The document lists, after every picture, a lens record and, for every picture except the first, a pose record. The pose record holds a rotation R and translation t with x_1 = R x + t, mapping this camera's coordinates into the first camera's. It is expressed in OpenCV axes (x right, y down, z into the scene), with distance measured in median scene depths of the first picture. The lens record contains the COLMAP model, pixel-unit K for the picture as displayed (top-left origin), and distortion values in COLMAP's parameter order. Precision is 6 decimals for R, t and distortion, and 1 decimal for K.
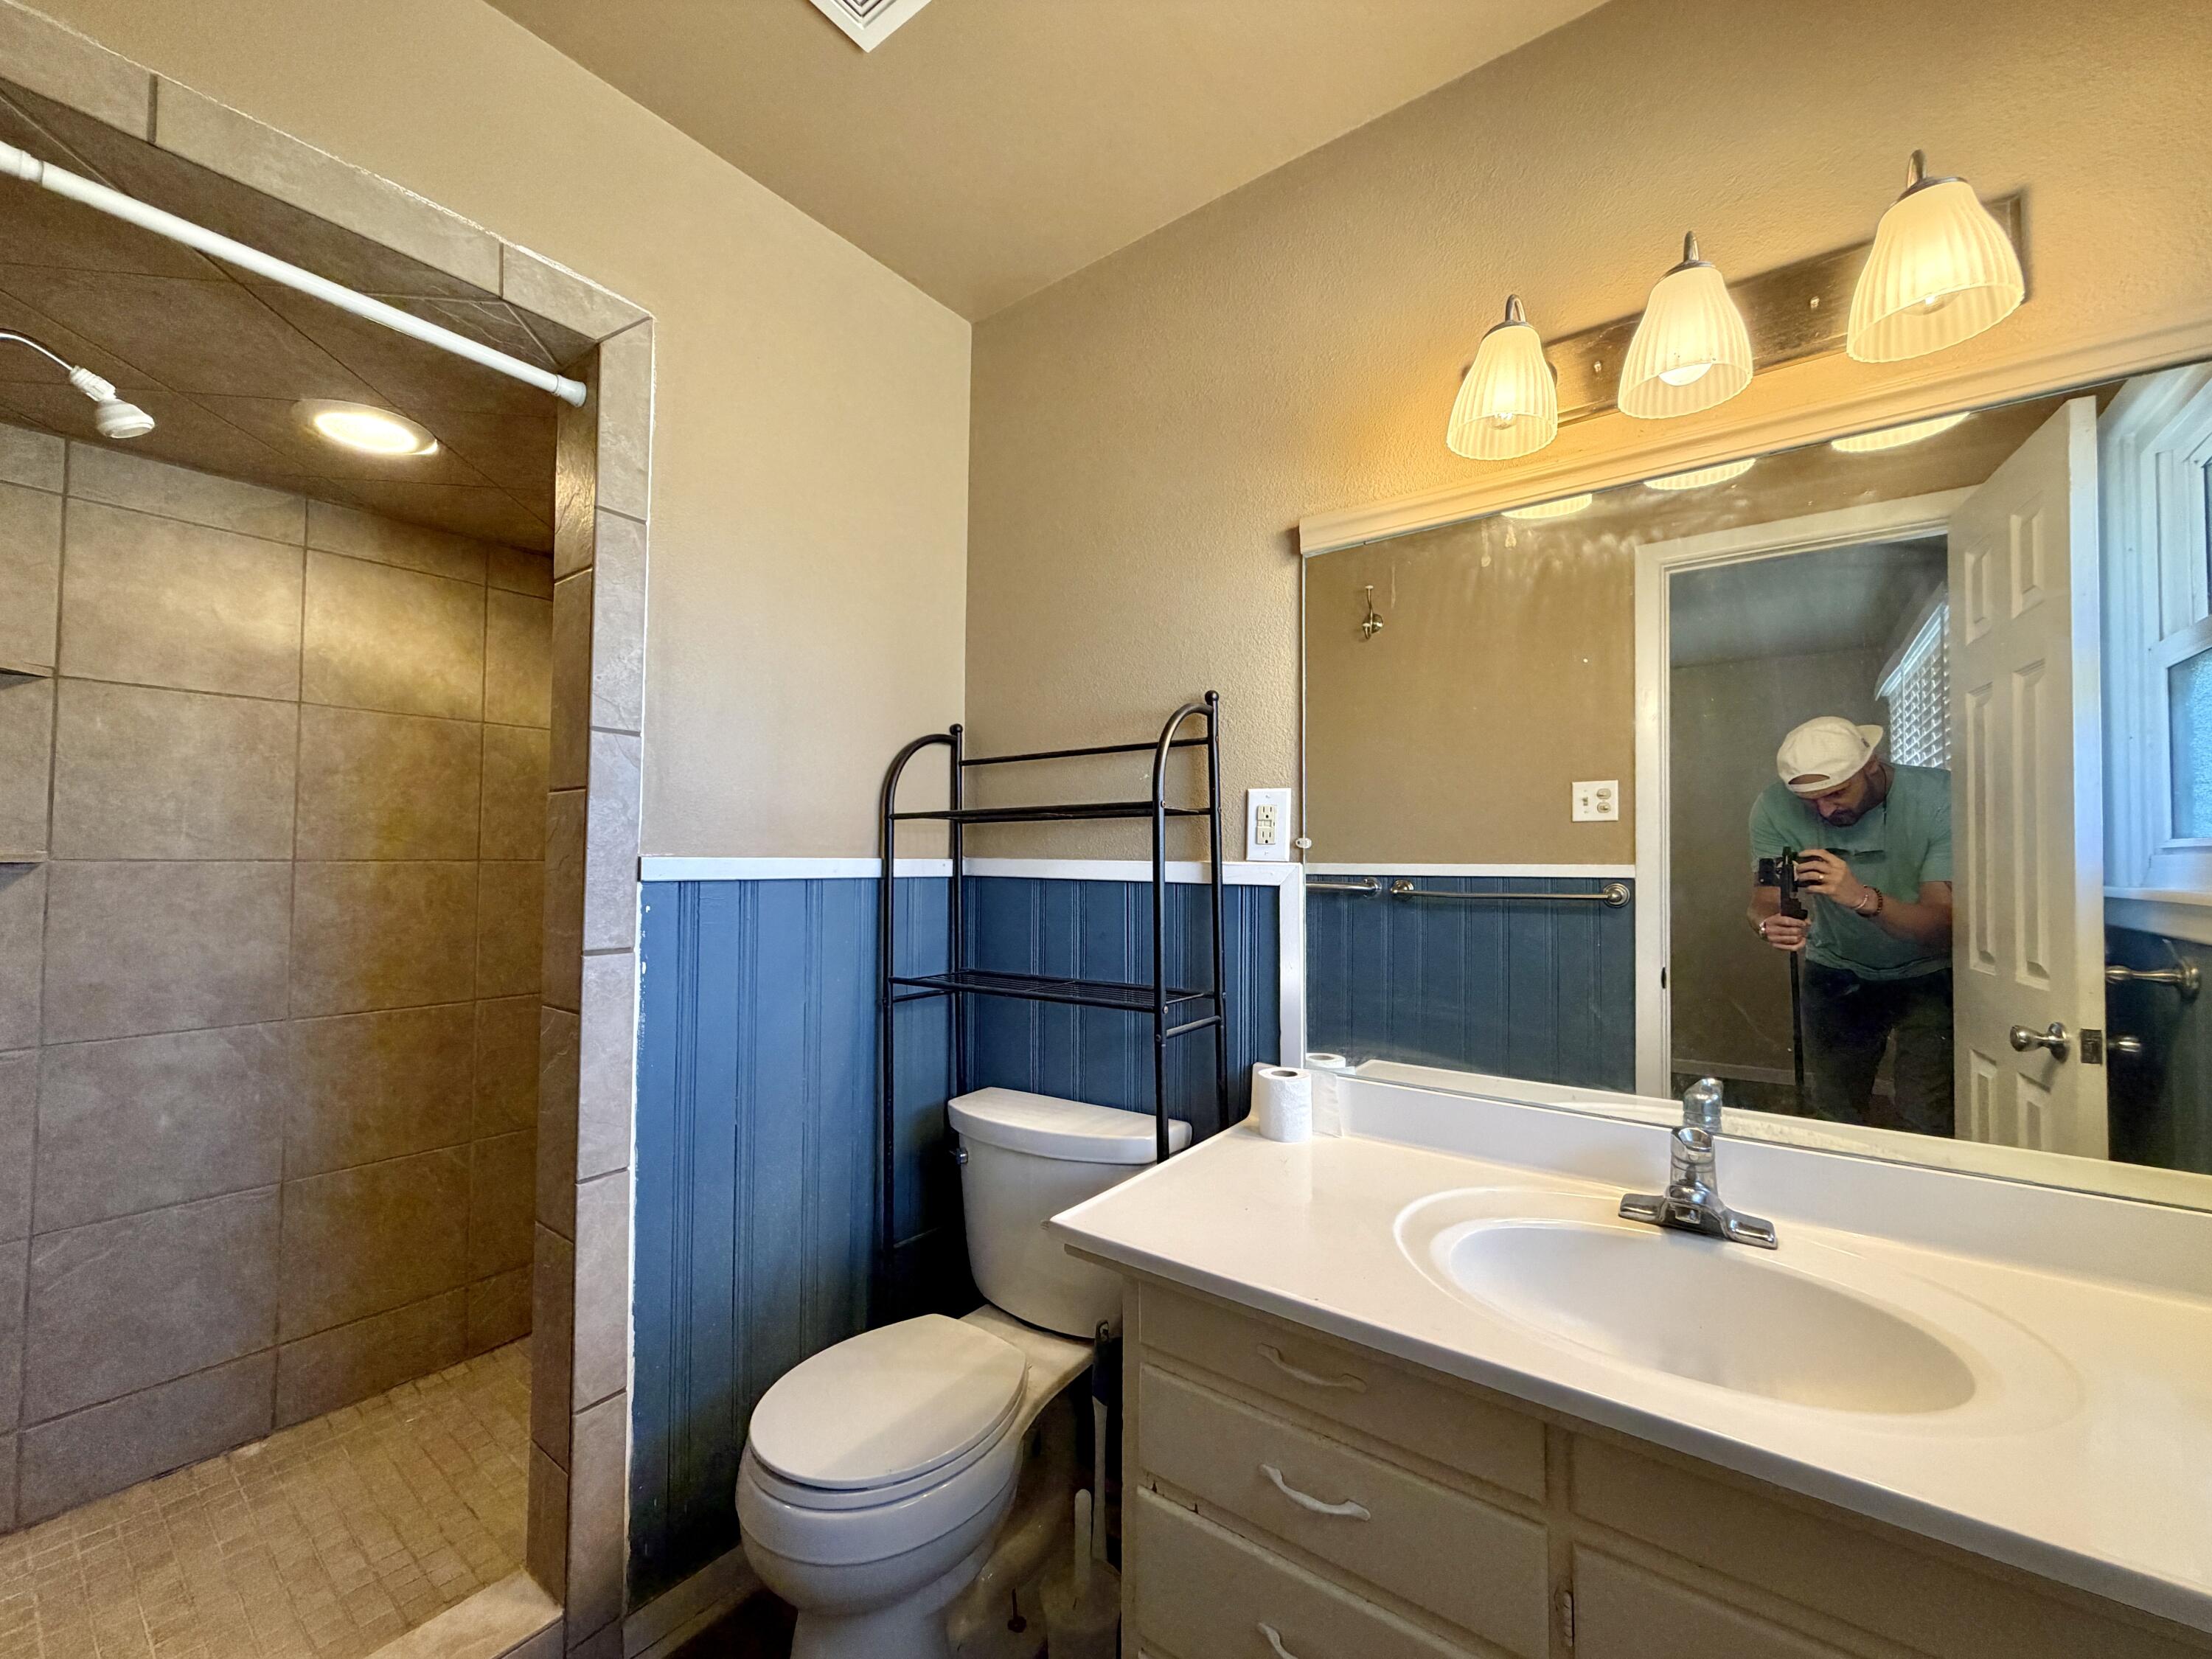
lens RADIAL K [[884.8, 0, 1103.3], [0, 884.8, 833.4], [0, 0, 1]] dist [0.001411, 0.000032]
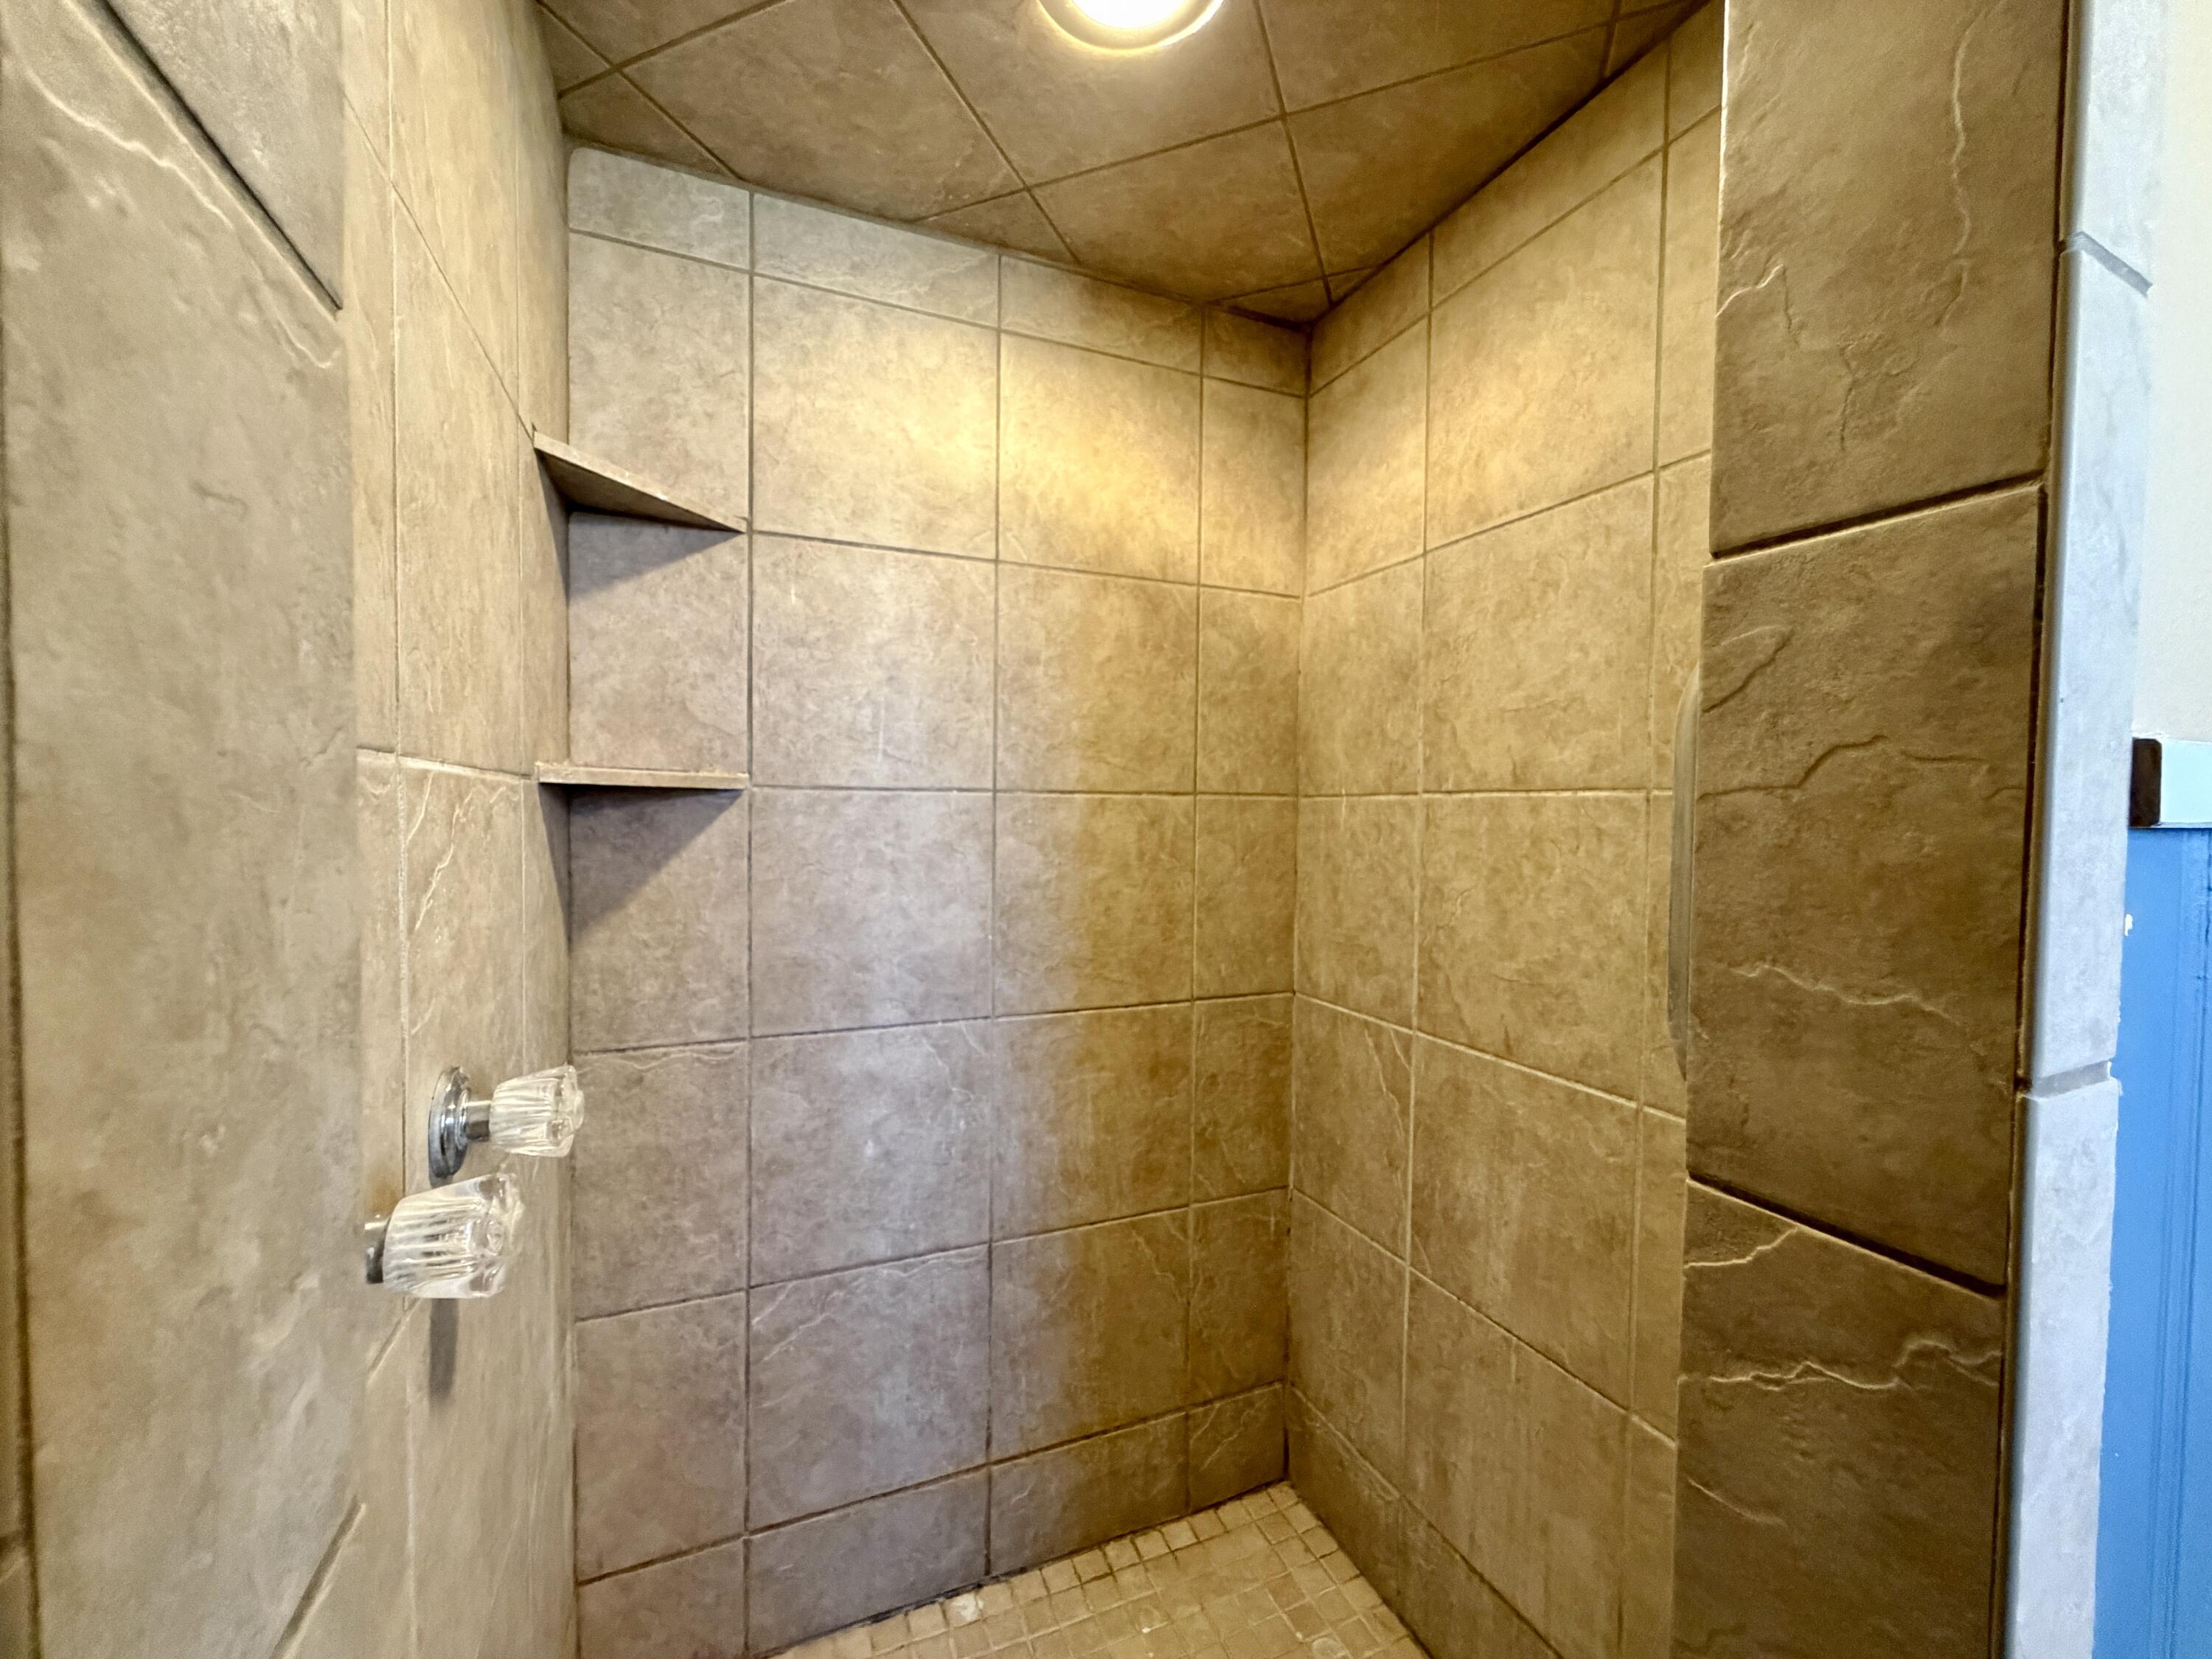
lens RADIAL K [[884.8, 0, 1103.3], [0, 884.8, 833.4], [0, 0, 1]] dist [0.001411, 0.000032]
pose [[0.861031, 0.015919, -0.508304, -0.535240], [0.010002, 0.998787, 0.048223, 0.034166], [0.508455, -0.046605, 0.859827, 0.489337]]
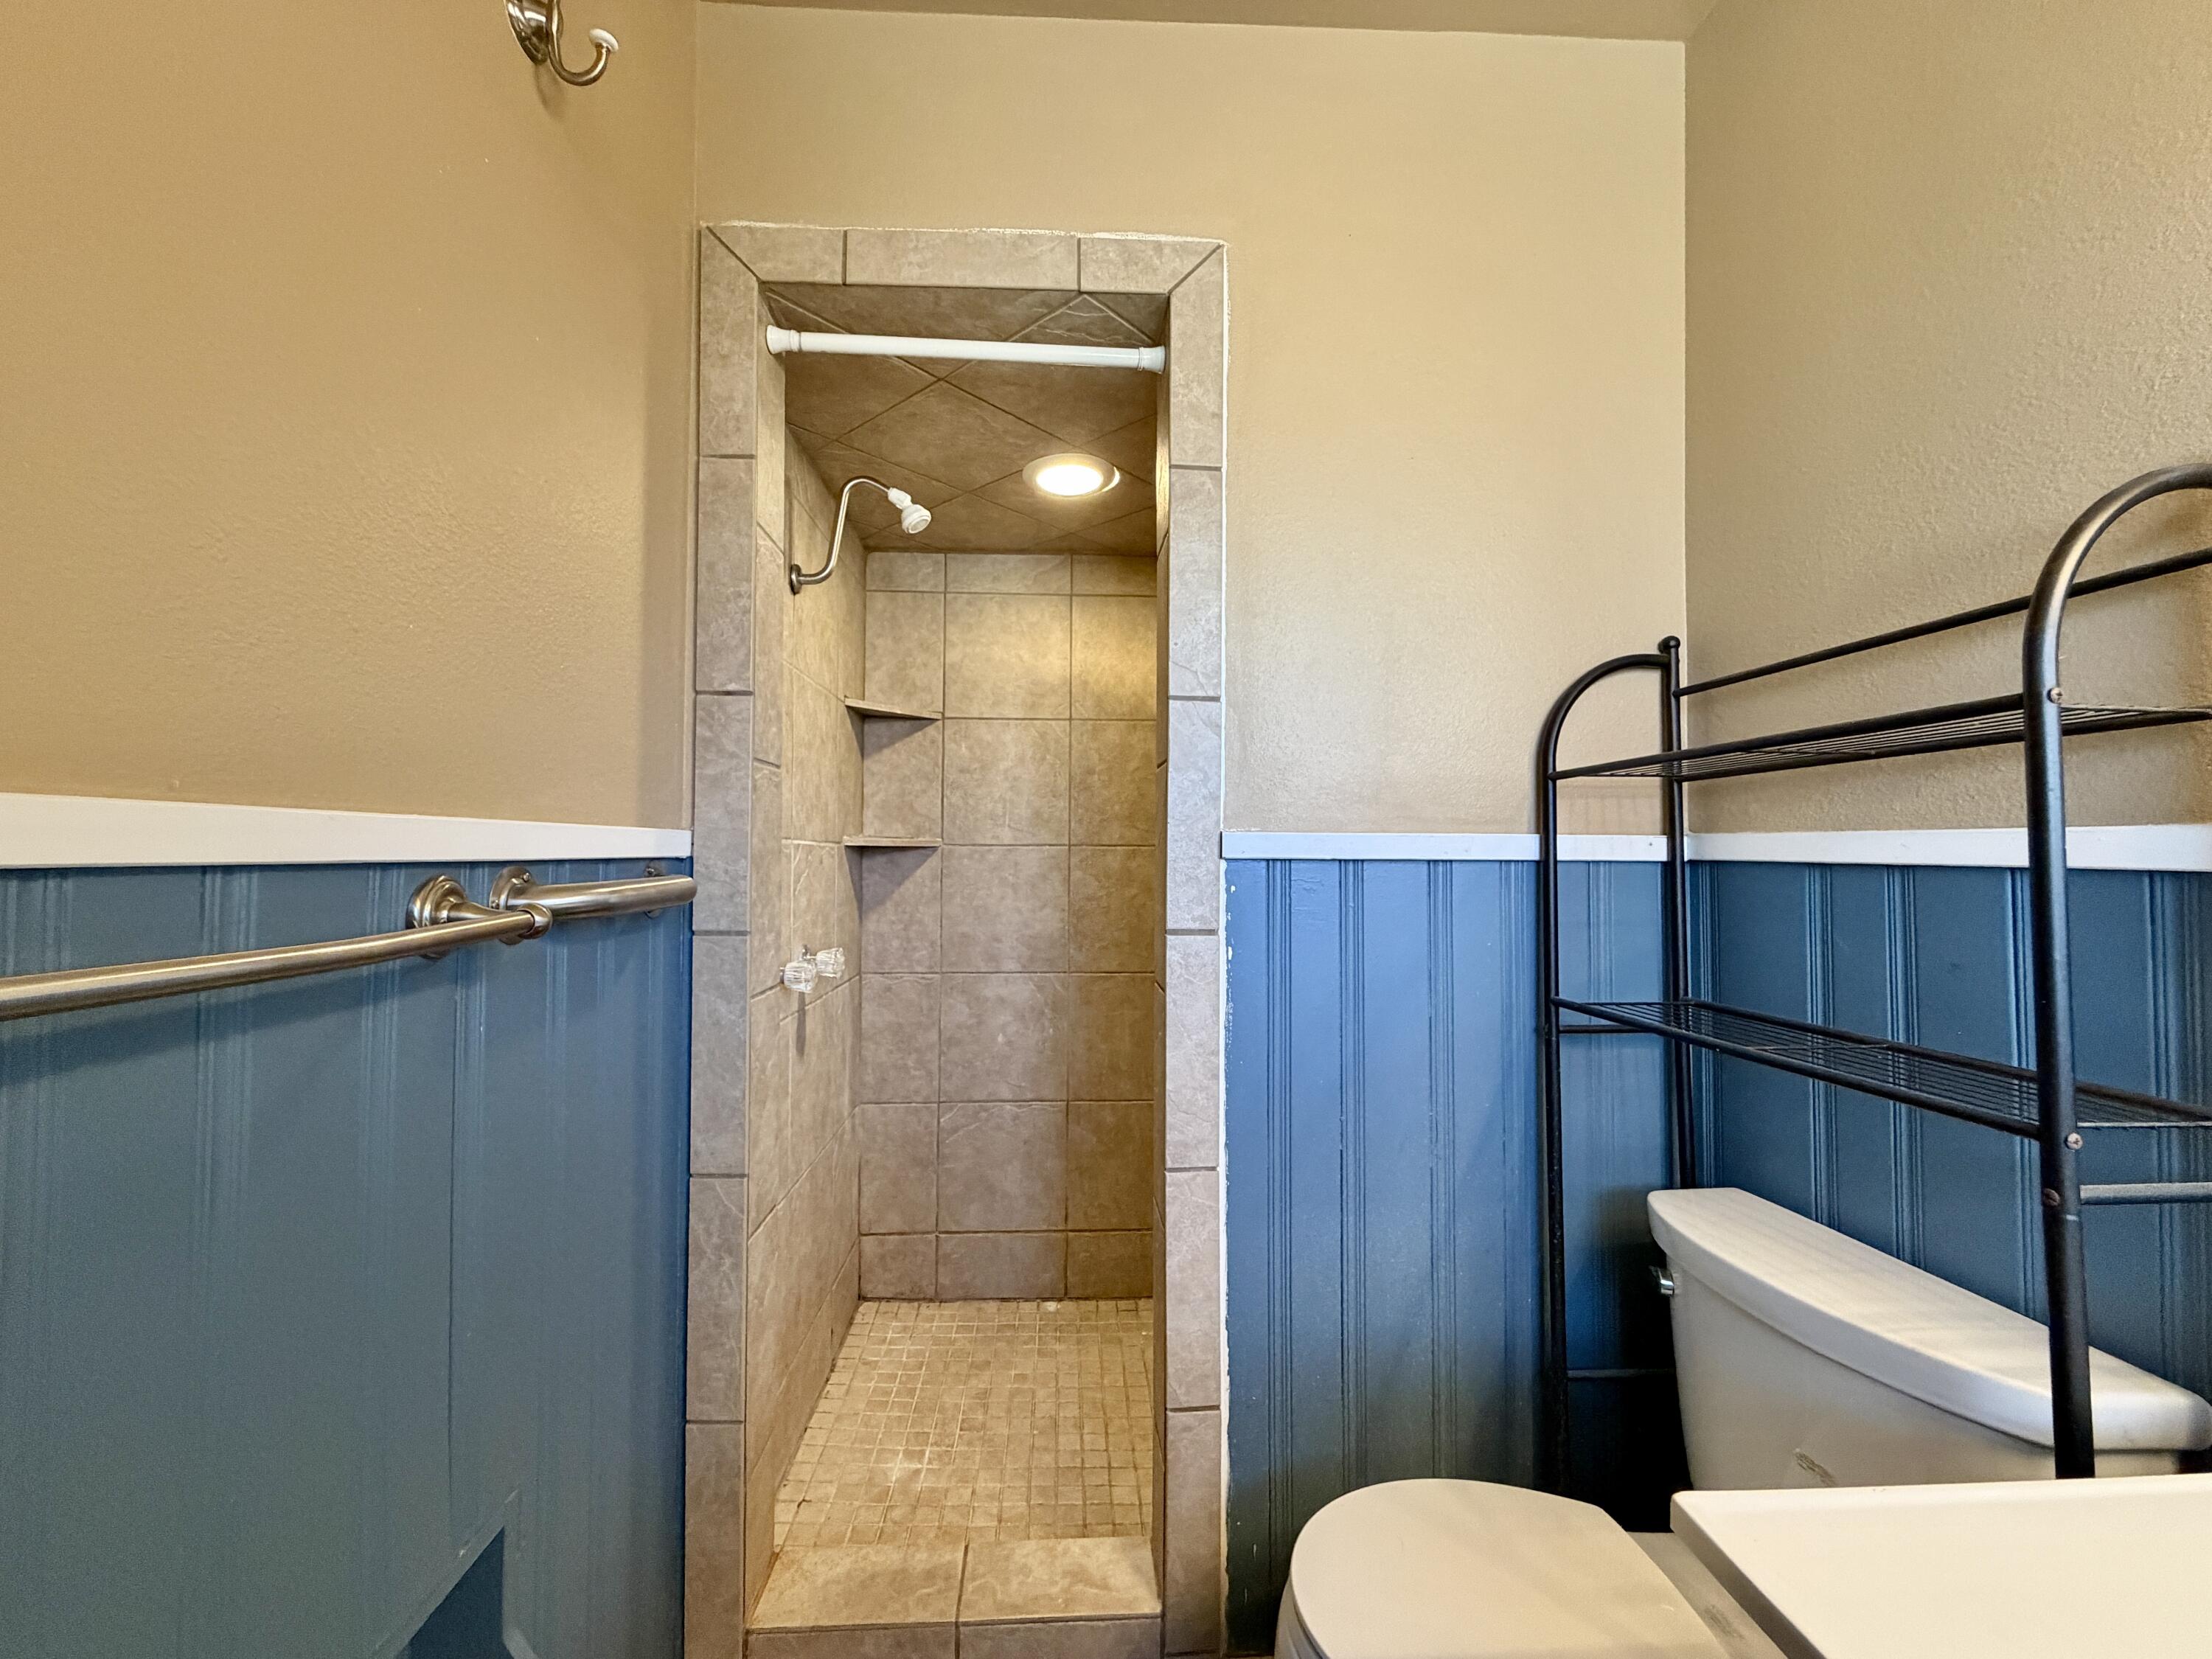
lens RADIAL K [[884.8, 0, 1103.3], [0, 884.8, 833.4], [0, 0, 1]] dist [0.001411, 0.000032]
pose [[0.635710, -0.020562, -0.771654, 0.089985], [0.021733, 0.999726, -0.008735, 0.027626], [0.771622, -0.011217, 0.635982, 0.266512]]
